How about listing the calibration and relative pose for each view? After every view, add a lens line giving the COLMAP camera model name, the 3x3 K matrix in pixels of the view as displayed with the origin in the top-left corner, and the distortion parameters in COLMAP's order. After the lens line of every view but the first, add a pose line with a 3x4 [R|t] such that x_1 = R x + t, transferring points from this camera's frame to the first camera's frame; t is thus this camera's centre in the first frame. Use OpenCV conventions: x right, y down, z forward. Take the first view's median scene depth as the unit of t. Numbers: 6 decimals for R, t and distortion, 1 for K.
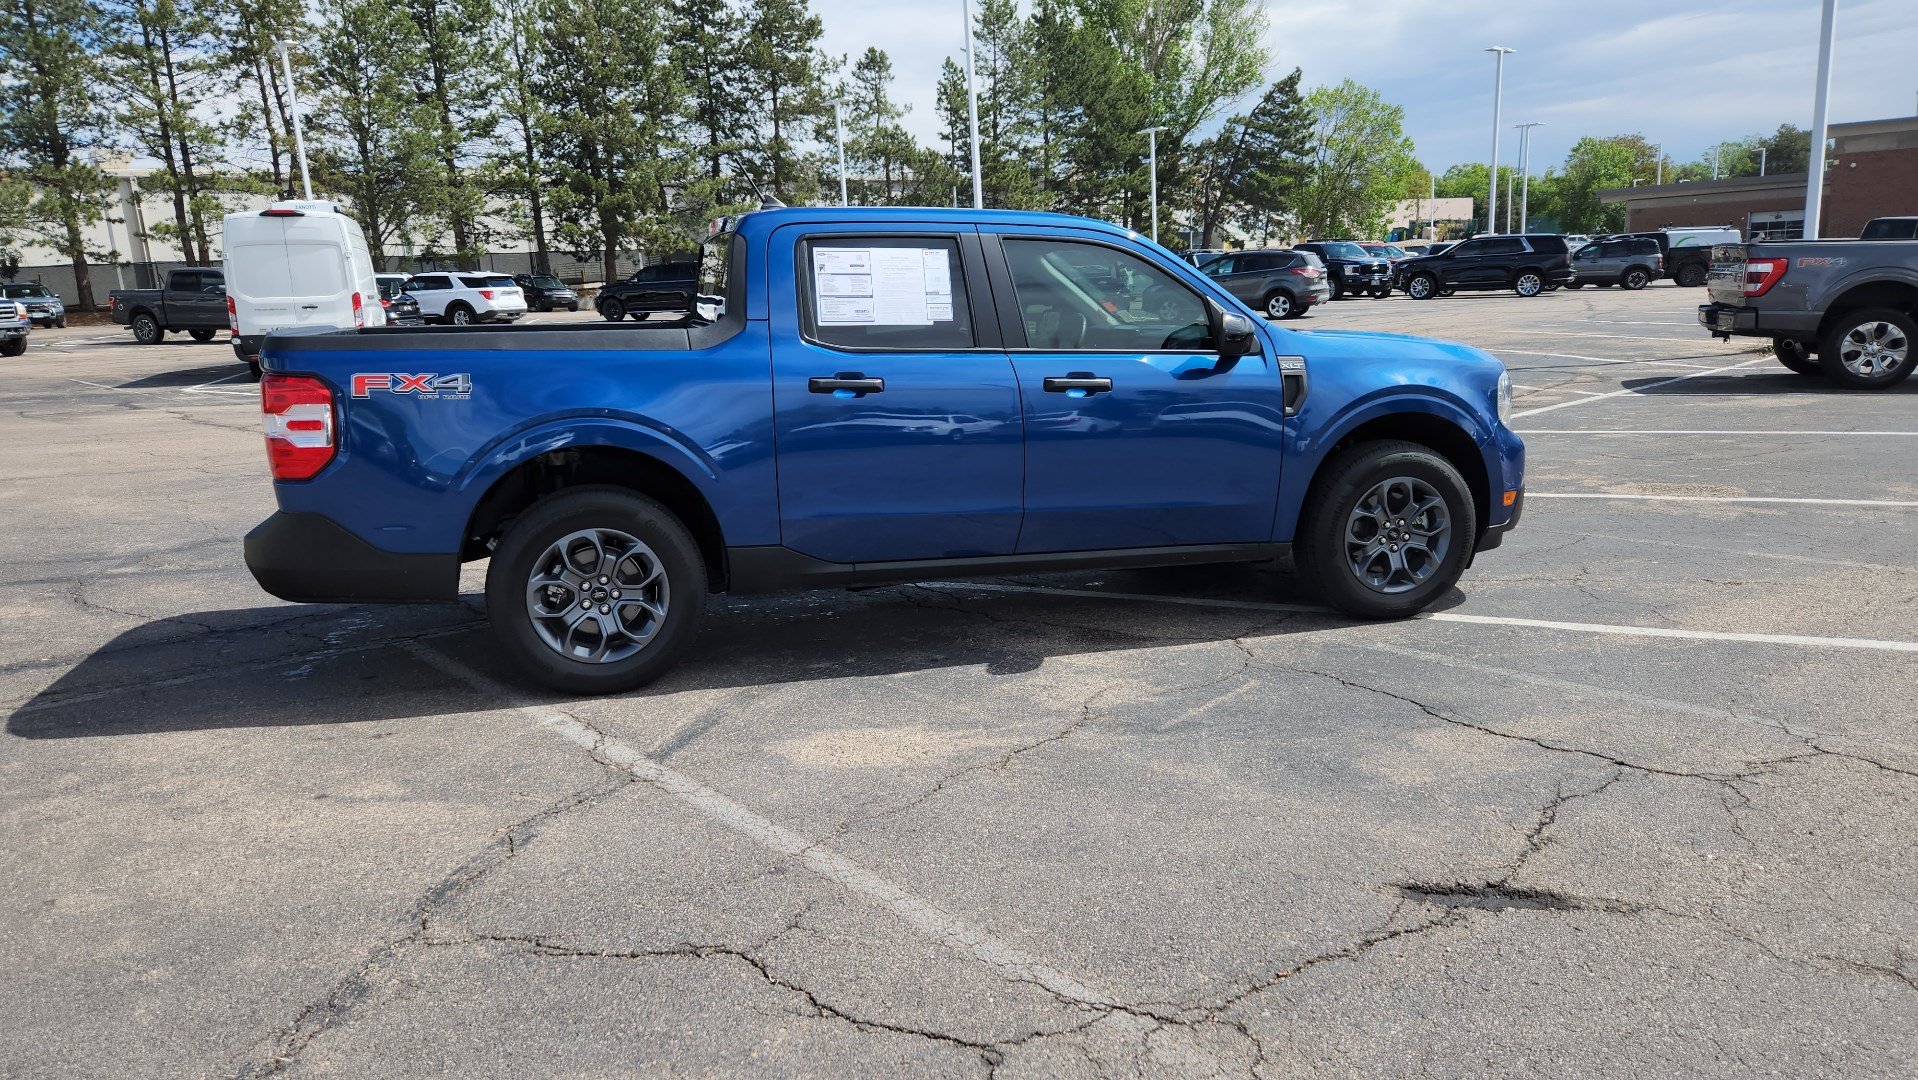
lens RADIAL K [[1283.4, 0, 930.4], [0, 1283.4, 553.0], [0, 0, 1]] dist [0.070333, -0.056555]
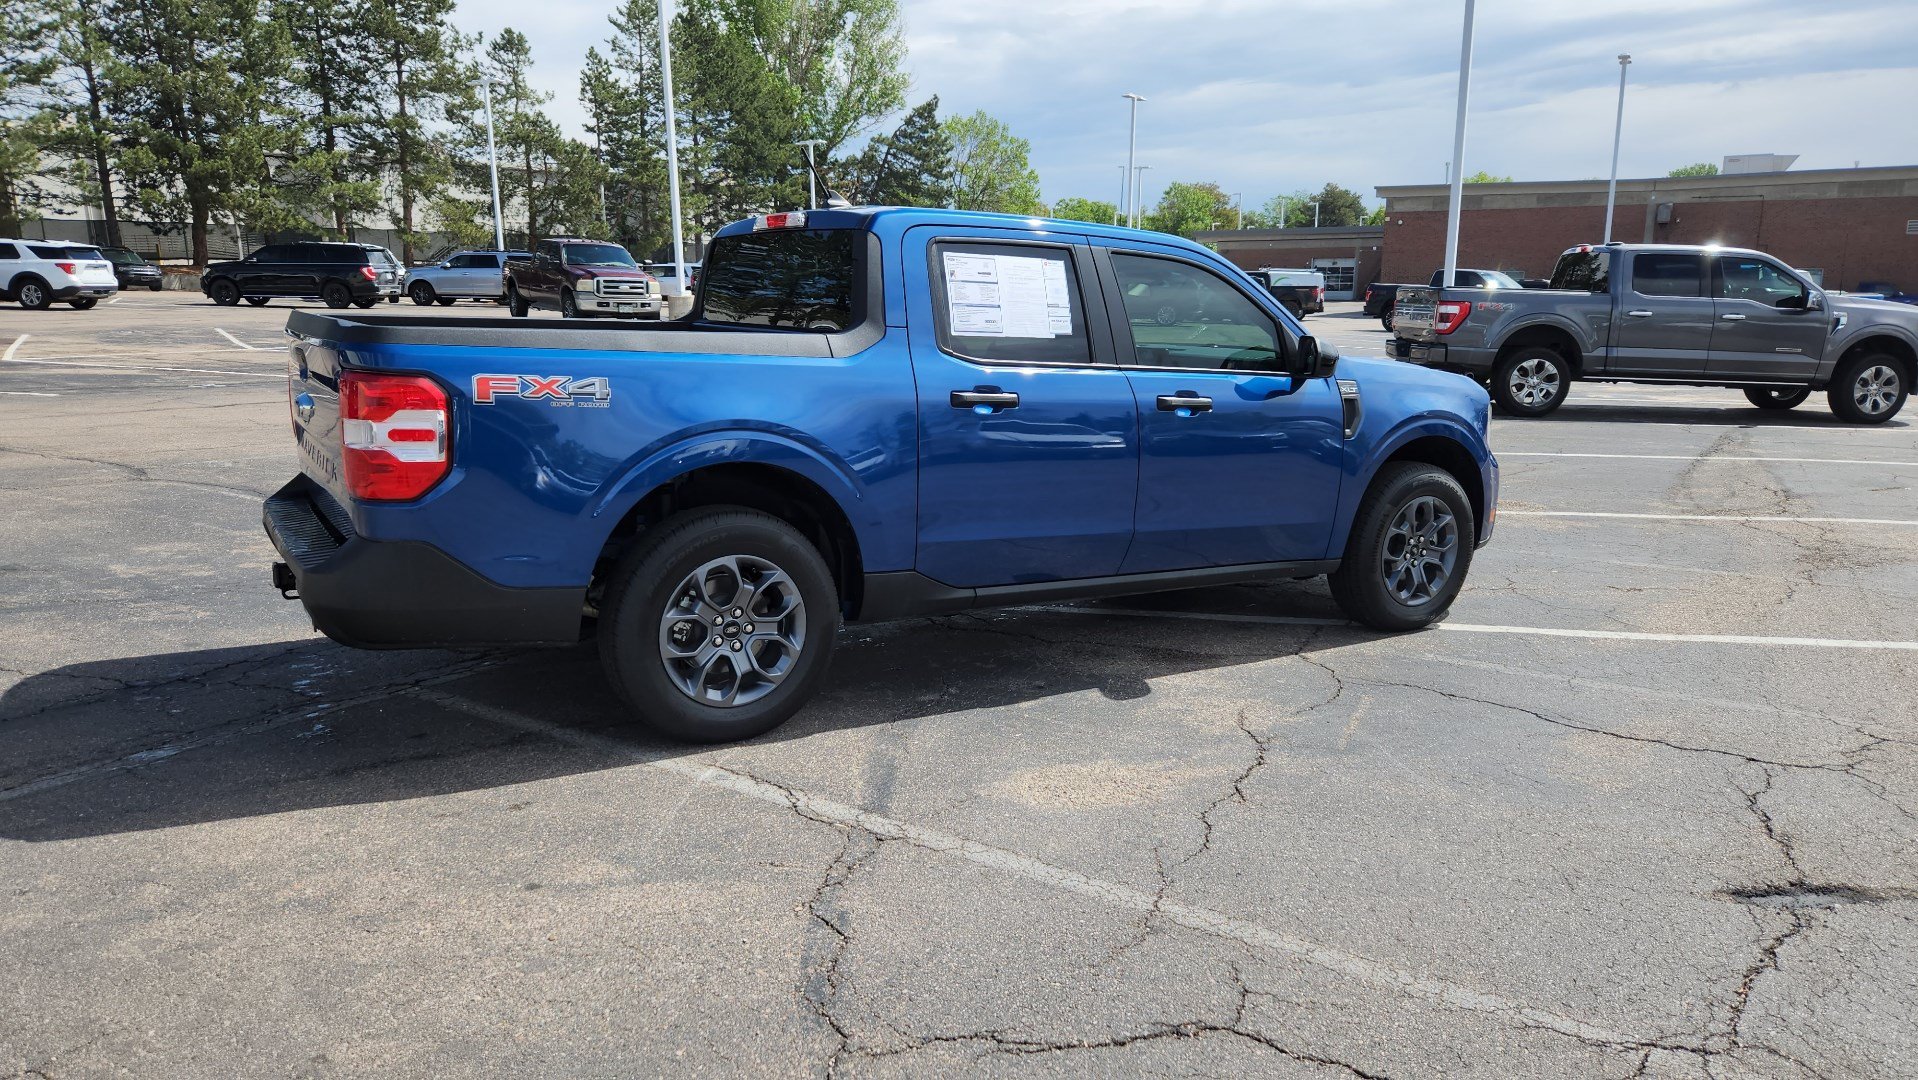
lens RADIAL K [[1283.4, 0, 939.5], [0, 1283.4, 545.6], [0, 0, 1]] dist [0.070333, -0.056555]
pose [[0.957493, -0.009562, 0.288298, -0.054039], [0.012733, 0.999877, -0.009125, -0.002229], [-0.288176, 0.012408, 0.957497, 0.016067]]
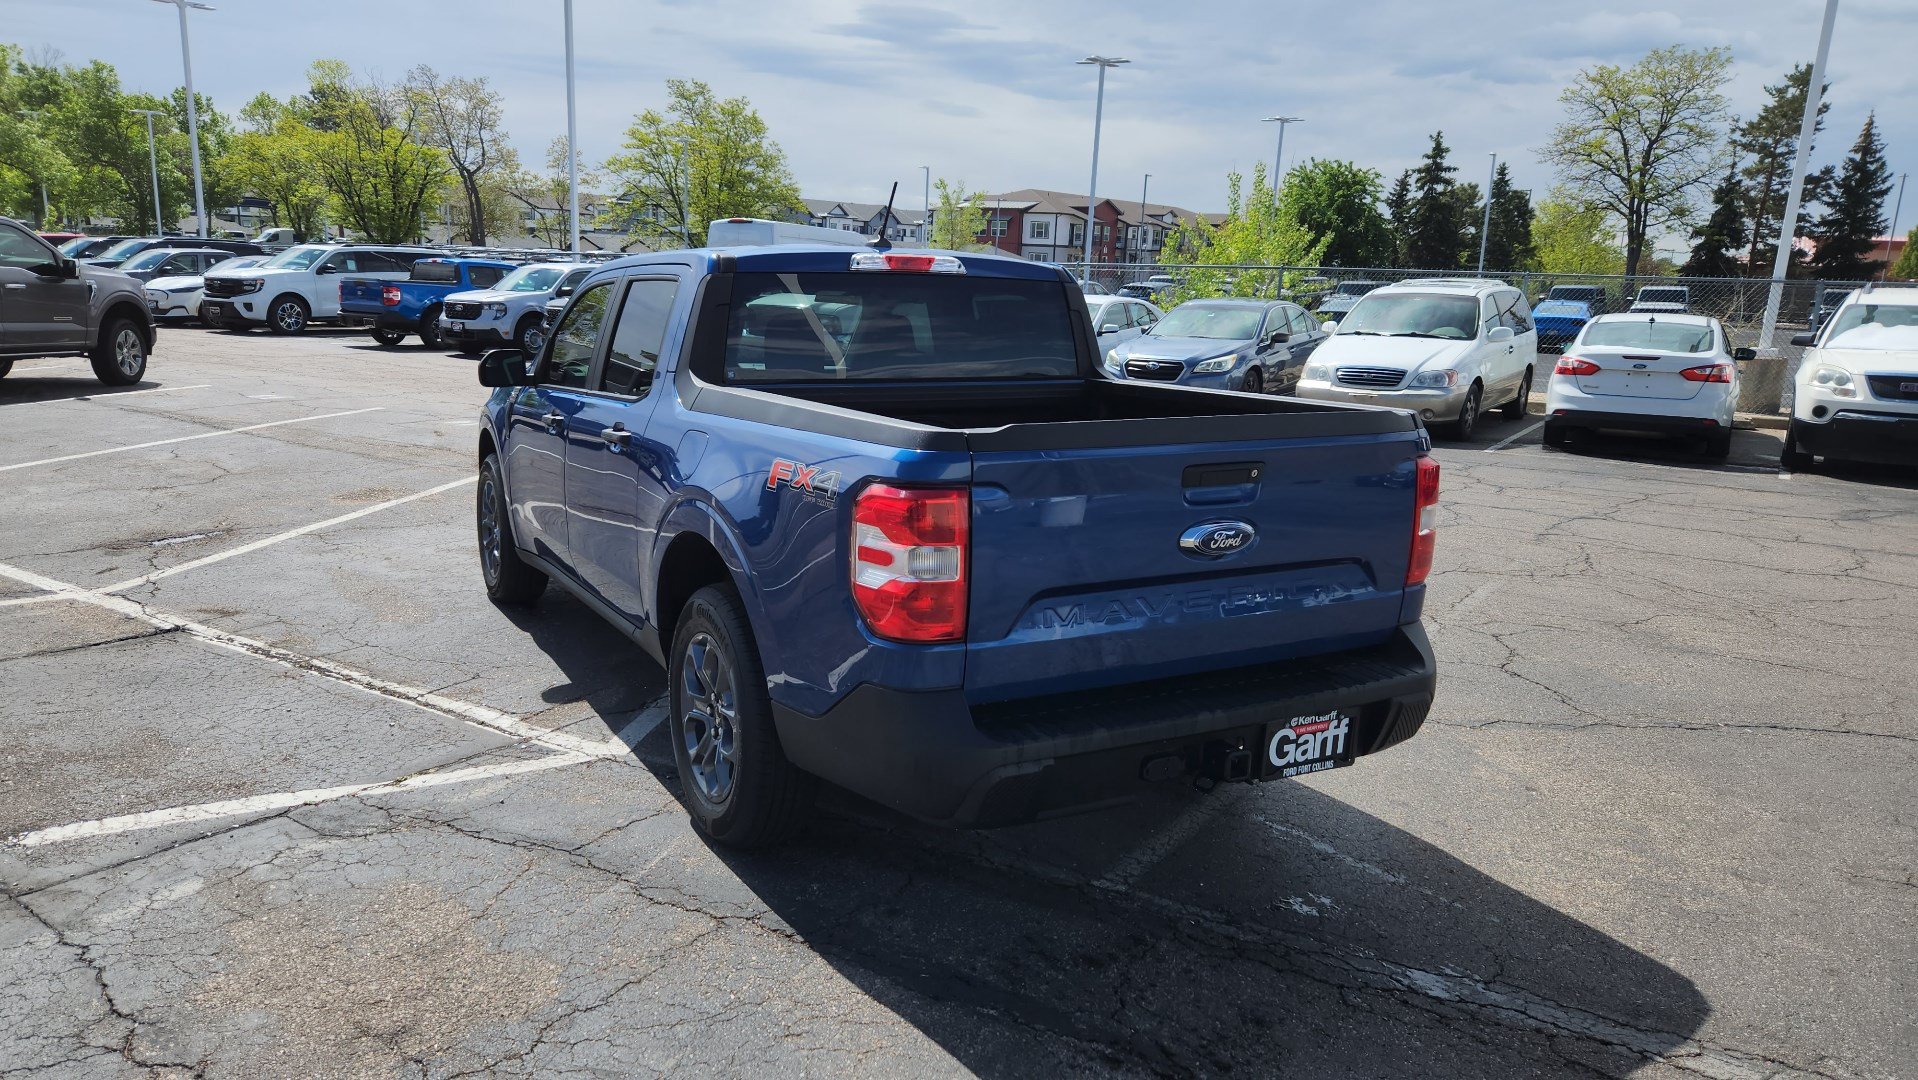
lens RADIAL K [[1283.4, 0, 932.9], [0, 1283.4, 545.4], [0, 0, 1]] dist [0.070333, -0.056555]
pose [[-0.244702, -0.170914, 0.954416, -0.165248], [0.177036, 0.959918, 0.217290, -0.042780], [-0.953299, 0.222137, -0.204636, 0.199788]]
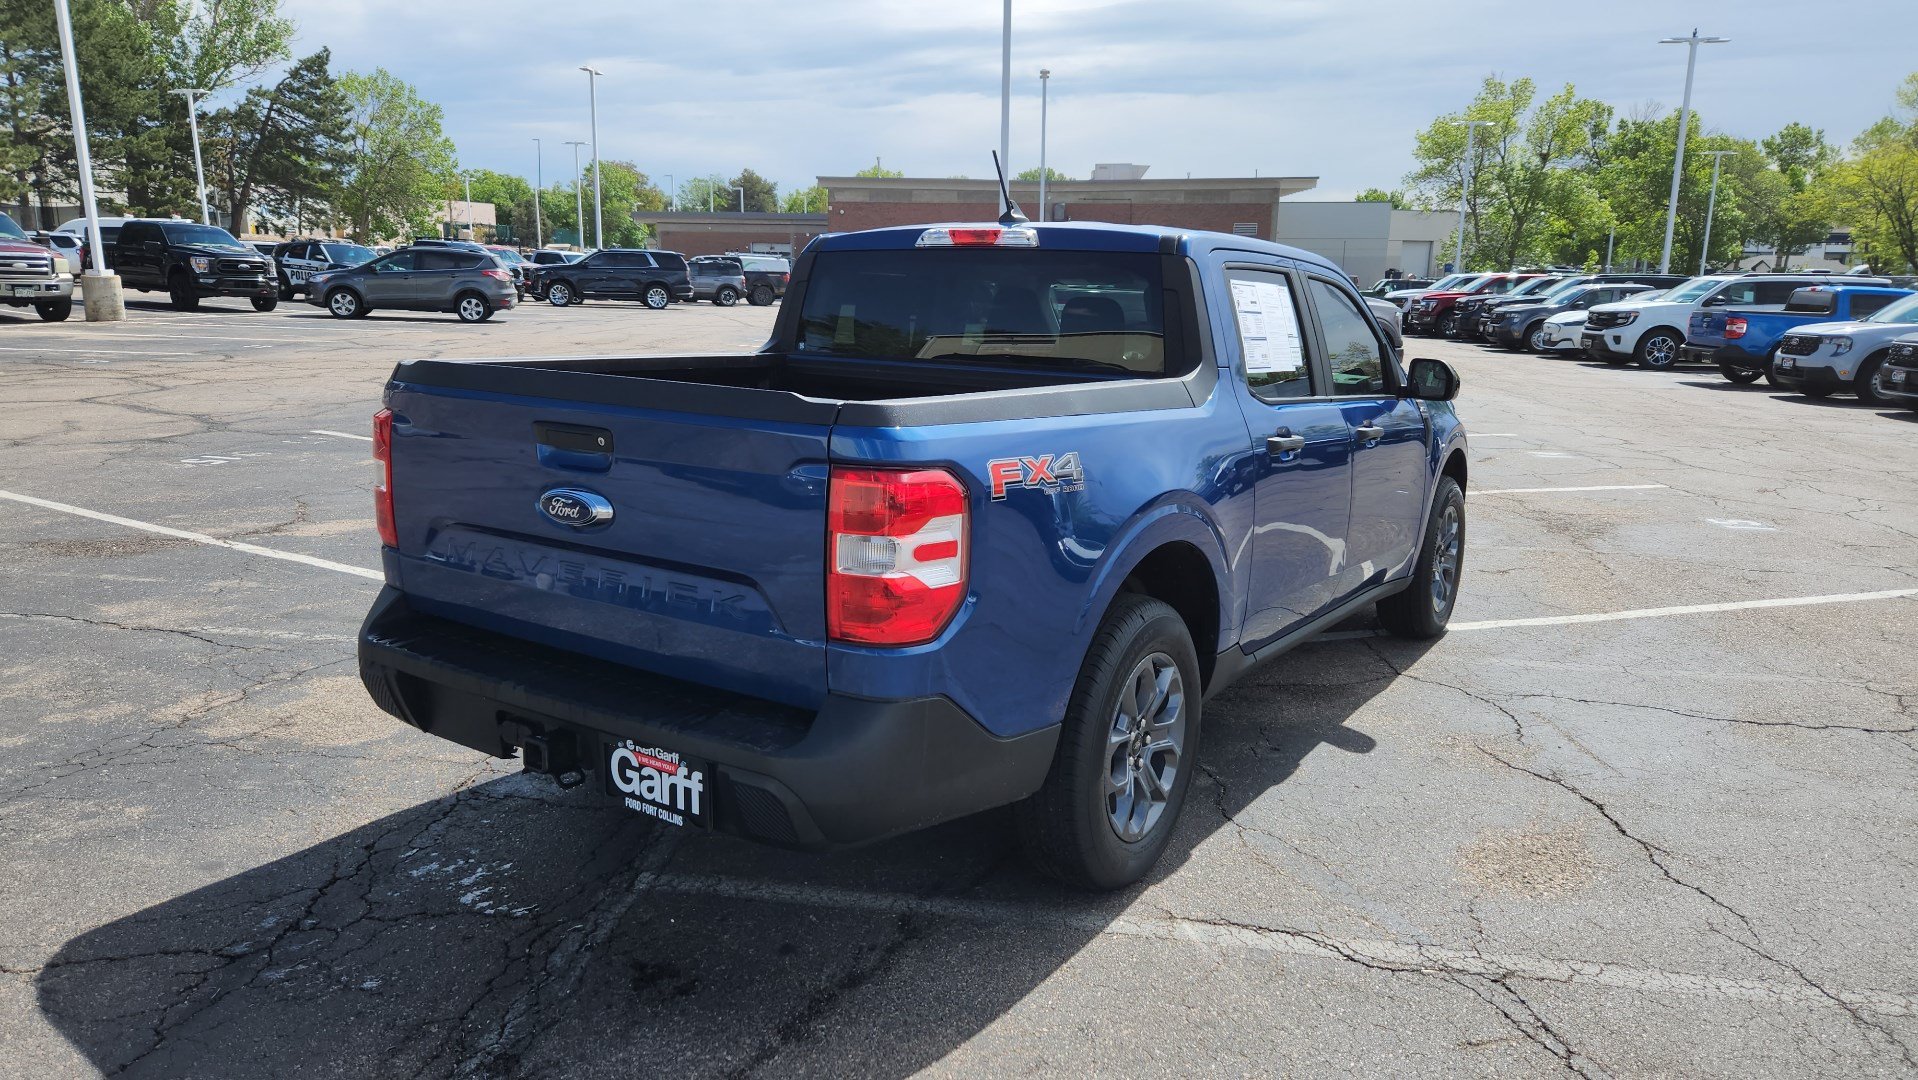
lens RADIAL K [[1283.4, 0, 920.5], [0, 1283.4, 542.6], [0, 0, 1]] dist [0.070333, -0.056555]
pose [[0.751462, -0.082726, 0.654570, -0.117610], [0.087666, 0.995831, 0.025213, -0.015902], [-0.653927, 0.038437, 0.755581, 0.076081]]
